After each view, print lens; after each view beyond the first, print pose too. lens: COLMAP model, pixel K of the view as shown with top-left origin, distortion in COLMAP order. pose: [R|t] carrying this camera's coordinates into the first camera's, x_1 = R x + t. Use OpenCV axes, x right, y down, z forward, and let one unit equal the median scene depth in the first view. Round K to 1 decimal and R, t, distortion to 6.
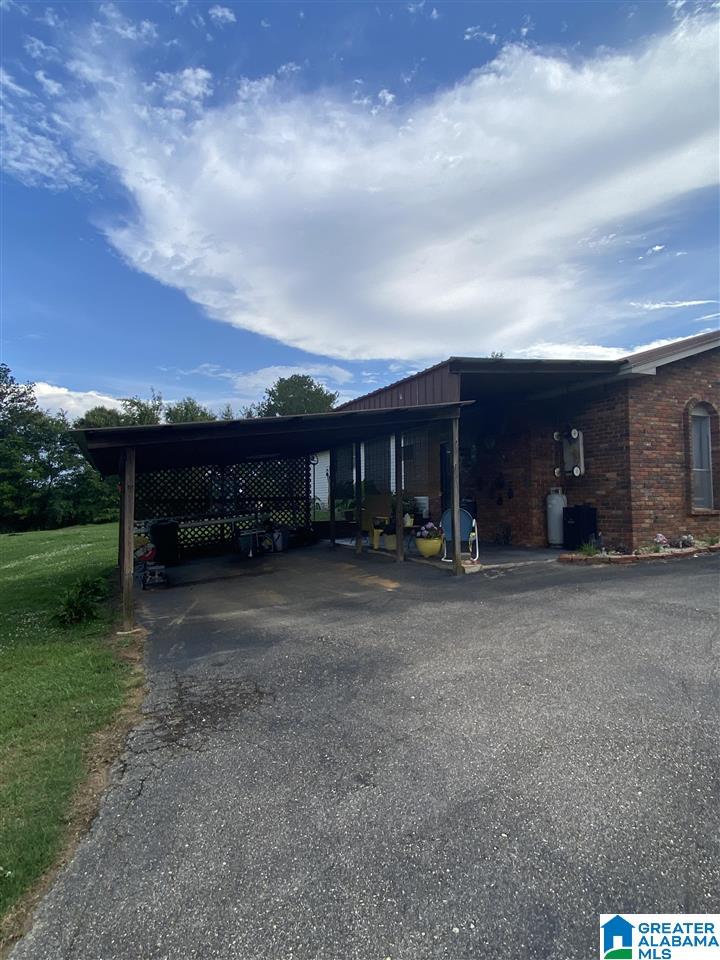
lens RADIAL K [[545.6, 0, 360.0], [0, 545.6, 480.0], [0, 0, 1]] dist [-0.000379, -0.001814]
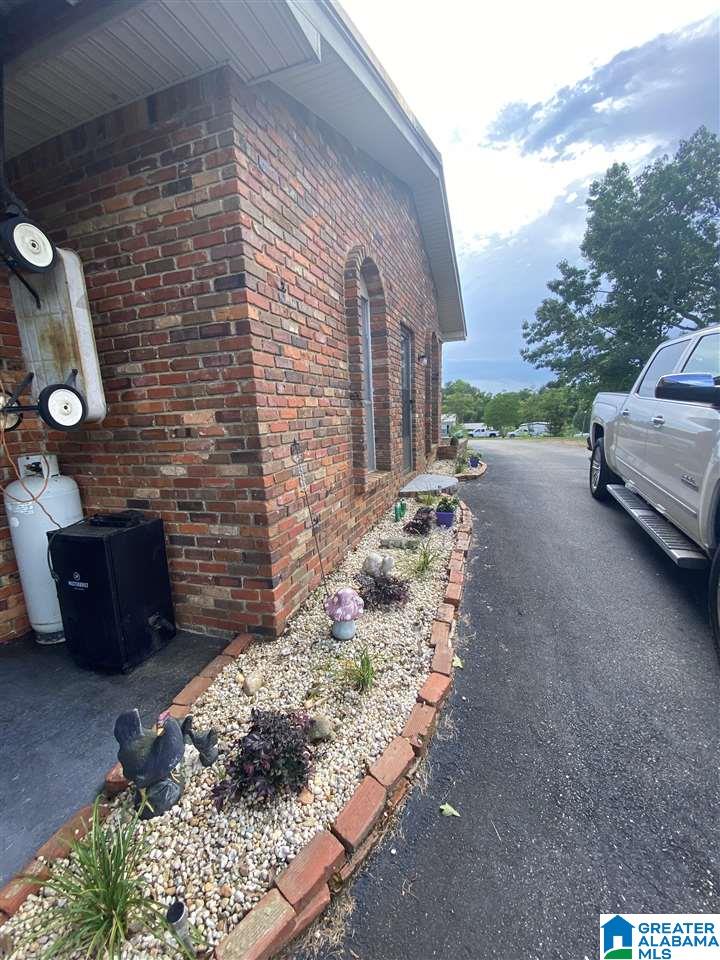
lens RADIAL K [[382.8, 0, 356.7], [0, 382.8, 477.7], [0, 0, 1]] dist [0.024386, -0.021373]
pose [[0.700091, -0.136520, 0.700881, 0.365196], [0.010172, 0.983360, 0.181382, -0.014882], [-0.713981, -0.119855, 0.689831, 0.779458]]
